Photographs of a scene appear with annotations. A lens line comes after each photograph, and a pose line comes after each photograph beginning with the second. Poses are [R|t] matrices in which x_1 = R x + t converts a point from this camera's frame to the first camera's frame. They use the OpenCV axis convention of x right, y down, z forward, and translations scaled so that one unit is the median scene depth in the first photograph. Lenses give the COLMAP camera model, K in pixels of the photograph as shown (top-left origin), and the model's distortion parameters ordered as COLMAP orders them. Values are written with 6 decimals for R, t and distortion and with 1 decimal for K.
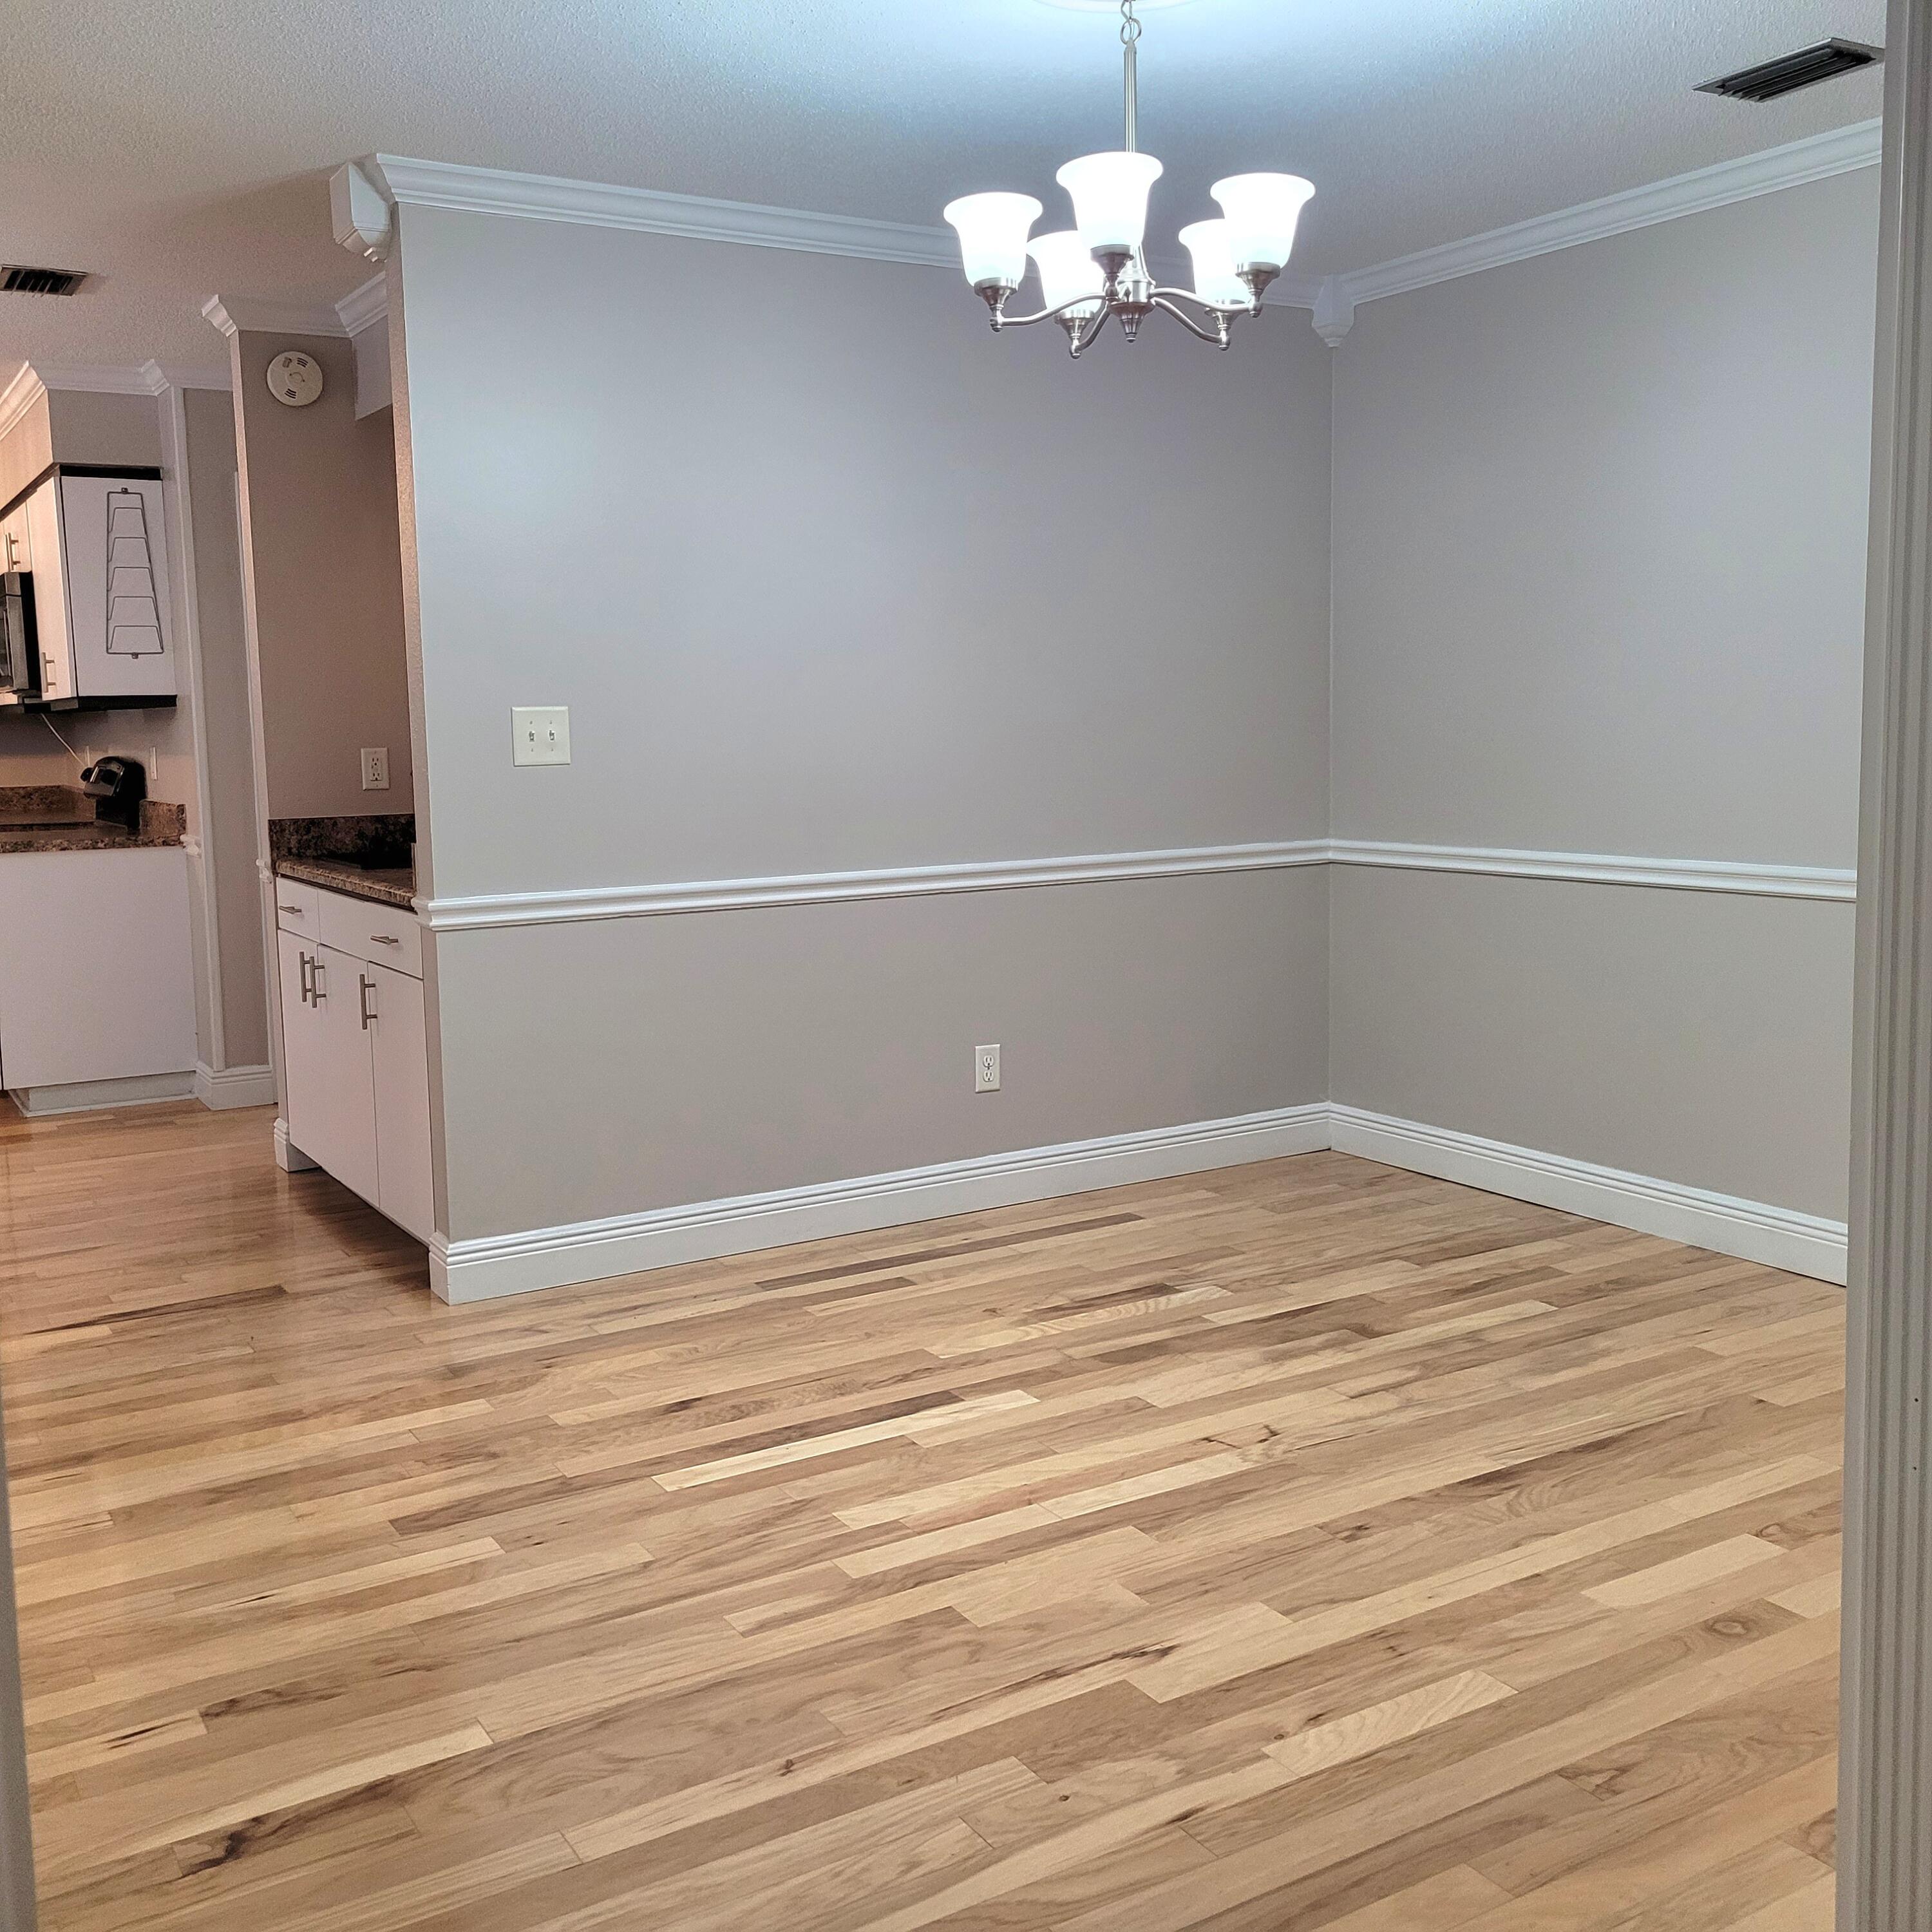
lens RADIAL K [[1932.3, 0, 993.7], [0, 1932.3, 965.2], [0, 0, 1]] dist [0.056922, -0.037456]
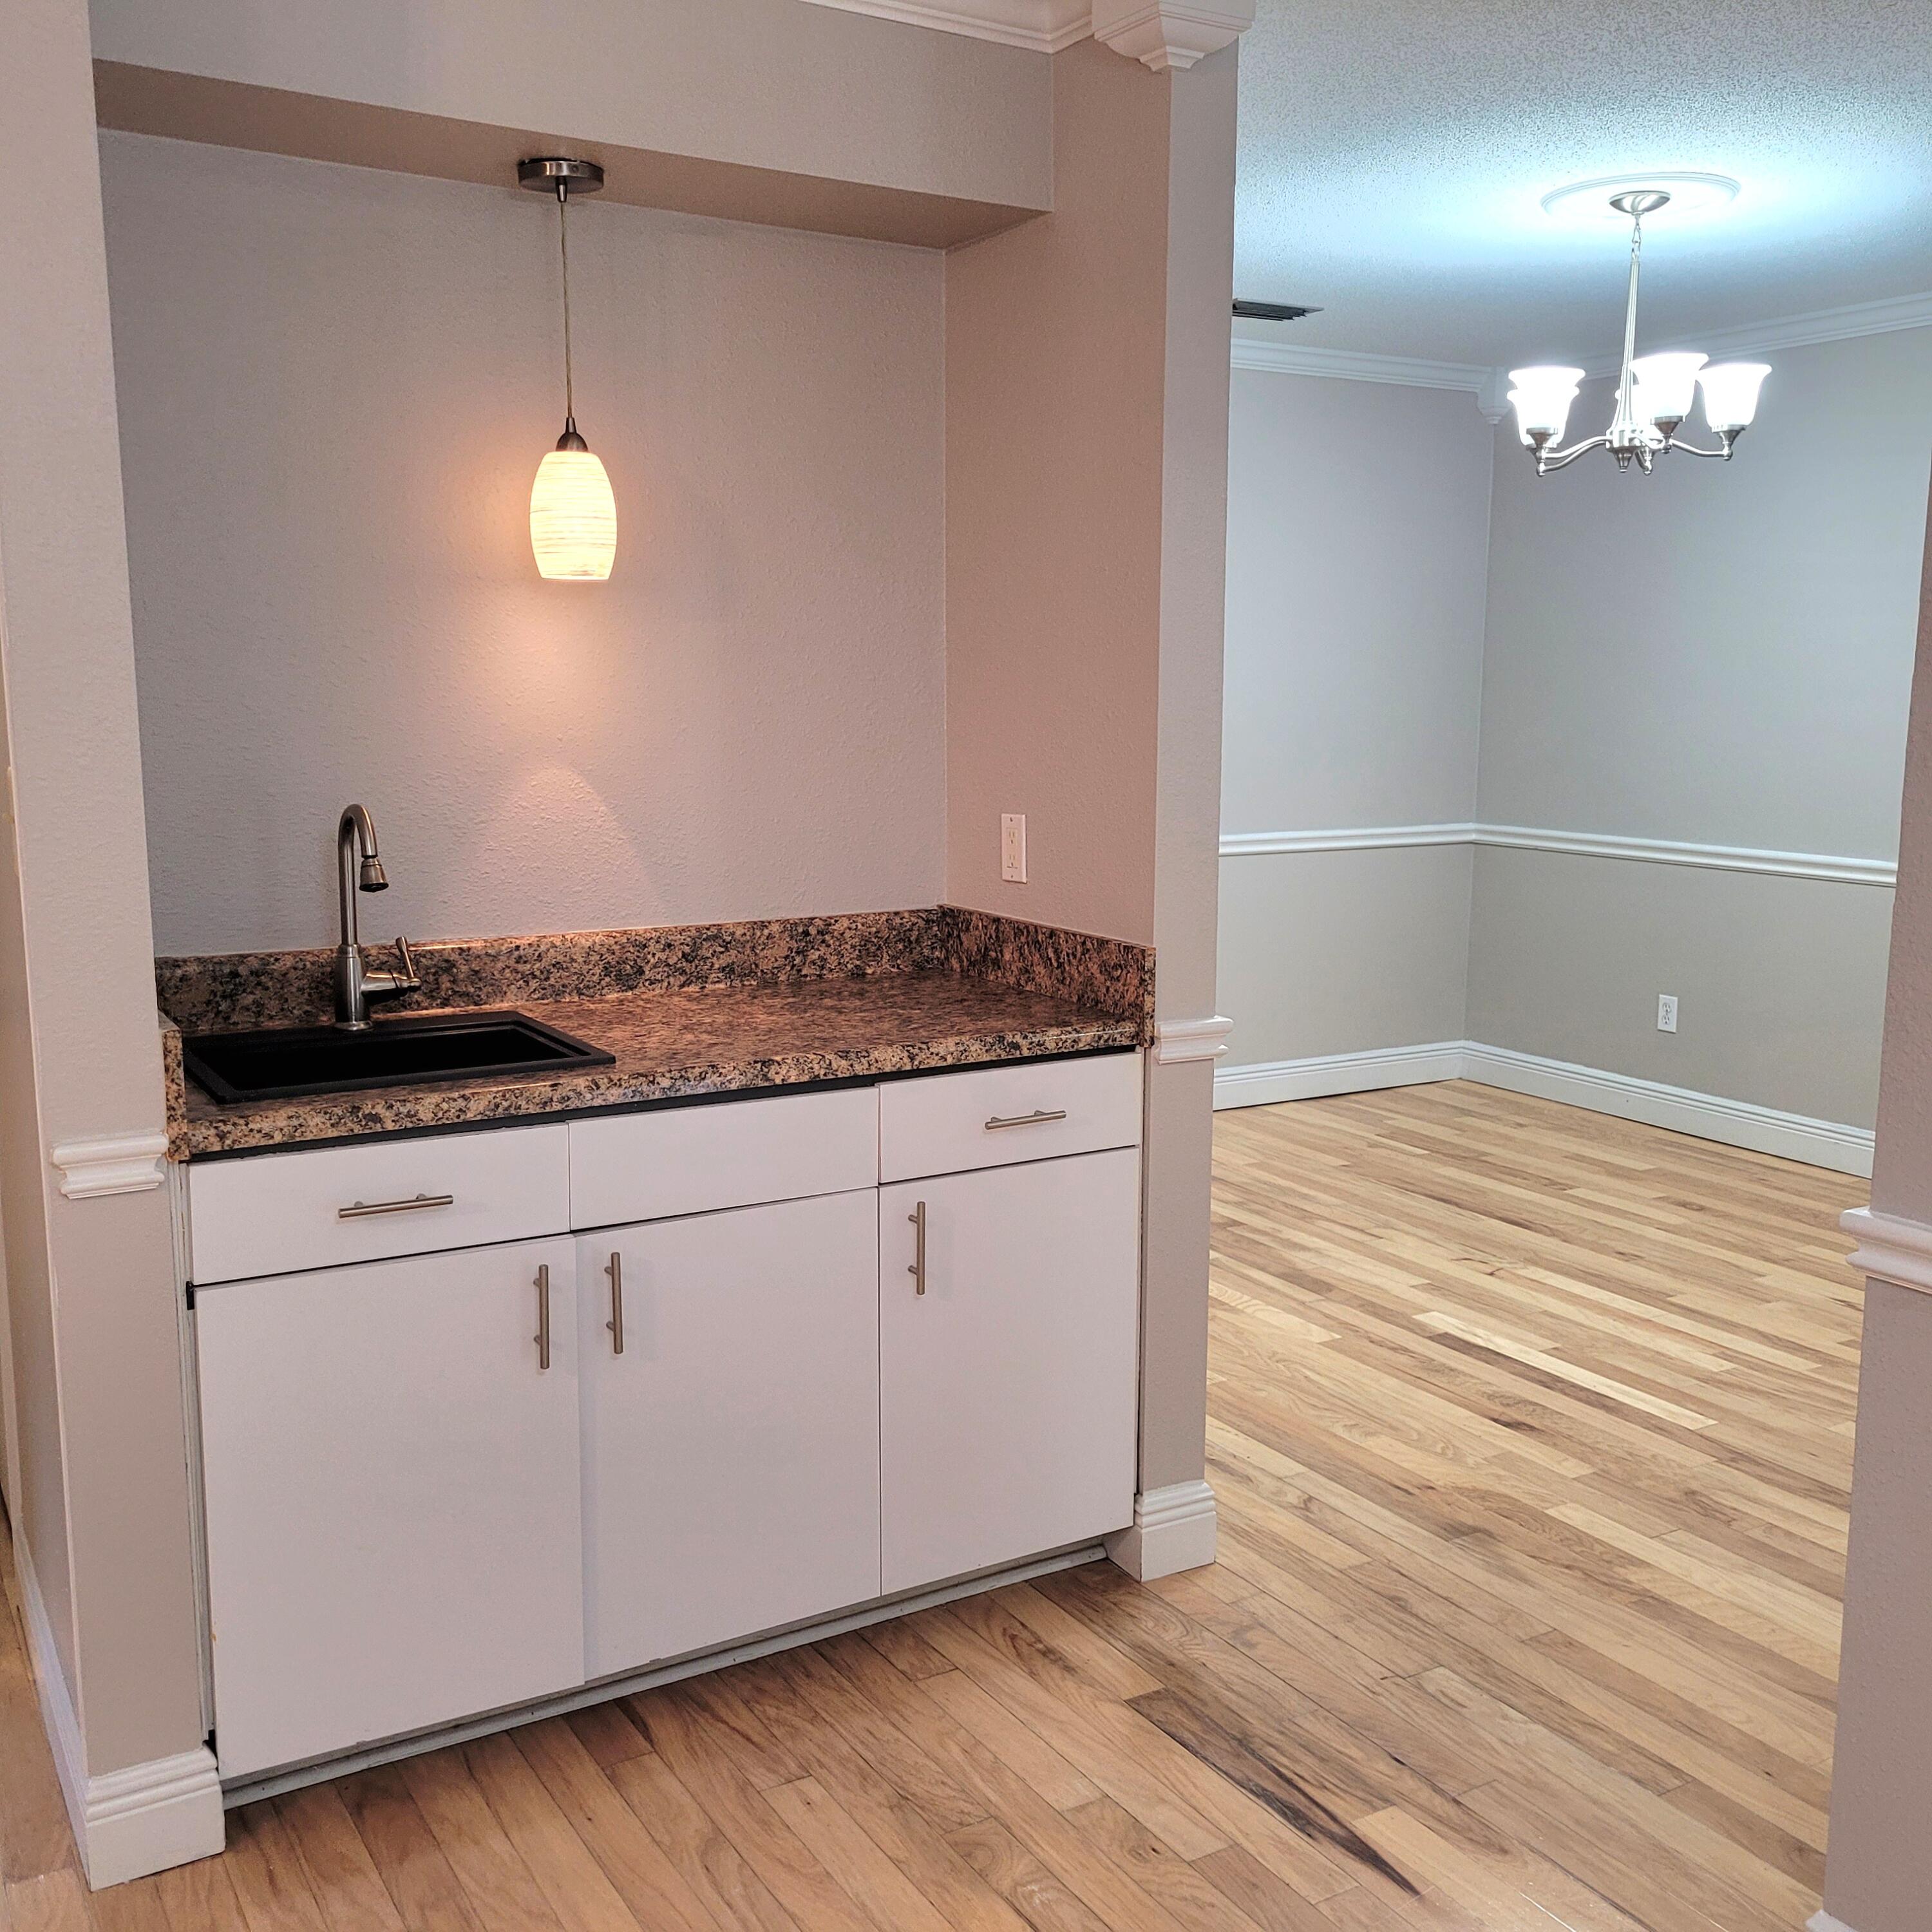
lens RADIAL K [[1935.2, 0, 997.3], [0, 1935.2, 989.3], [0, 0, 1]] dist [0.046981, -0.034061]
pose [[0.013727, -0.138735, 0.990234, -1.120997], [0.128557, 0.982353, 0.135849, -0.160179], [-0.991607, 0.125437, 0.031320, 1.210247]]
